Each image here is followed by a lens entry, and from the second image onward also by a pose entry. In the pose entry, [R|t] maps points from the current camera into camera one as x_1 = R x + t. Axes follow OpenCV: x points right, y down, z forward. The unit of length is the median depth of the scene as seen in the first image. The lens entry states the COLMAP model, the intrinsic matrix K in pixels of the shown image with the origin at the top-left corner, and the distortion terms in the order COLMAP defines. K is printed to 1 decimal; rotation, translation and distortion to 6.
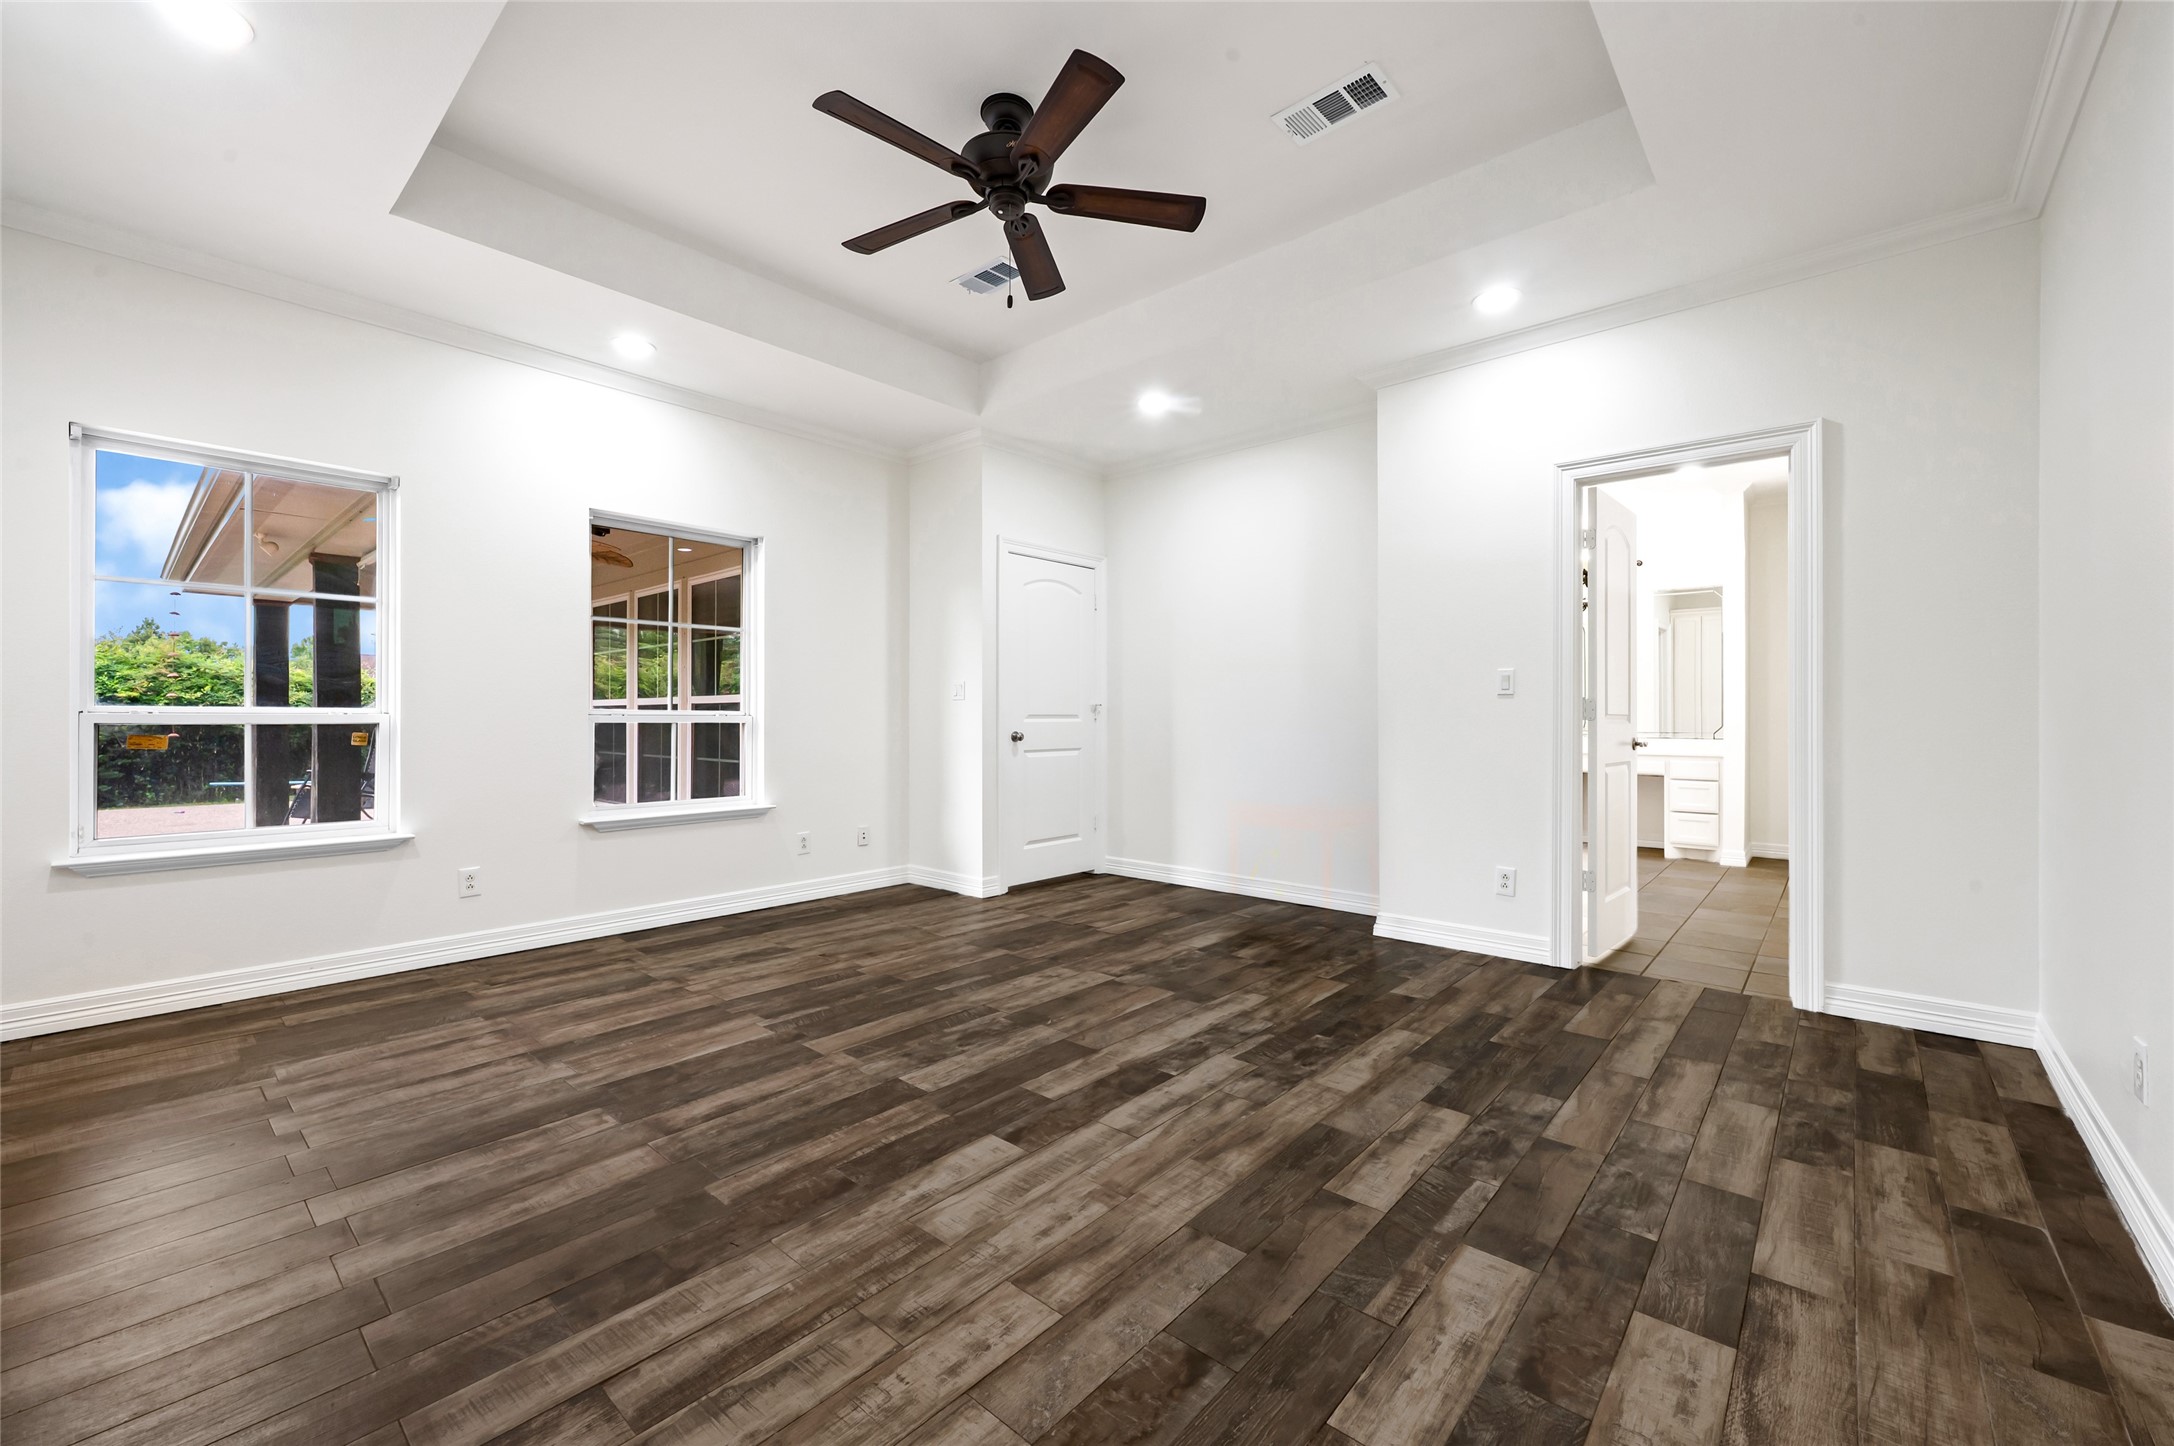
lens RADIAL K [[876.8, 0, 1089.7], [0, 876.8, 719.4], [0, 0, 1]] dist [-0.001824, -0.000275]
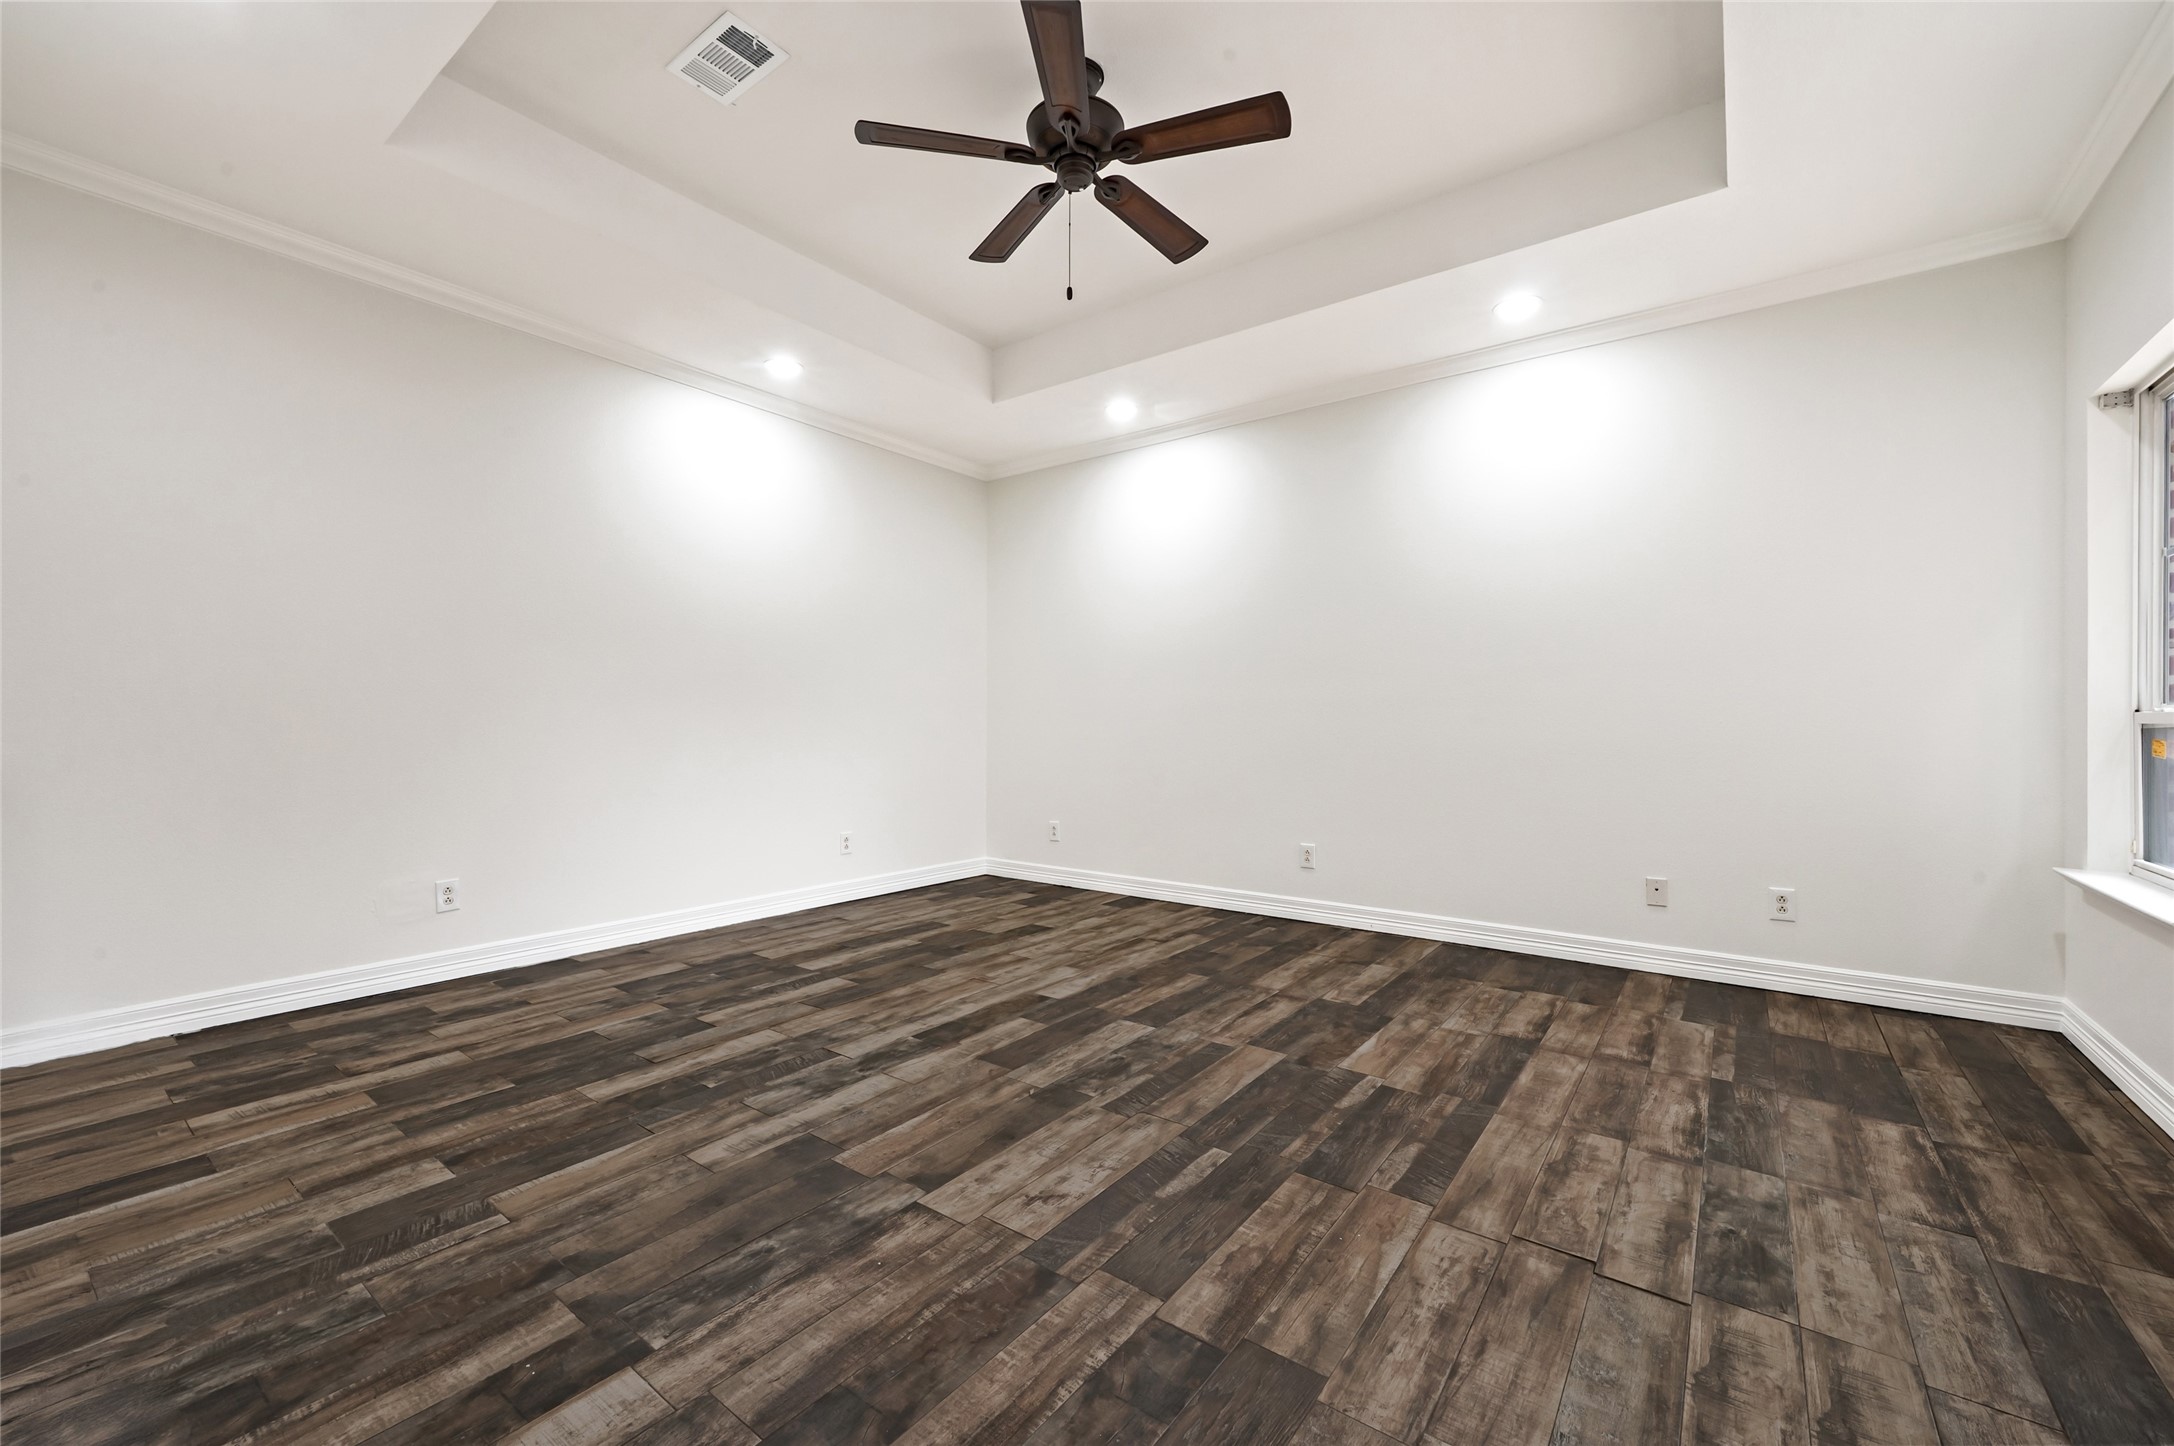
lens RADIAL K [[876.8, 0, 1090.2], [0, 876.8, 722.2], [0, 0, 1]] dist [-0.001824, -0.000275]
pose [[-0.997147, -0.003755, -0.075391, -0.042352], [-0.003770, 0.999993, 0.000047, 0.008419], [0.075390, 0.000331, -0.997154, 2.037697]]
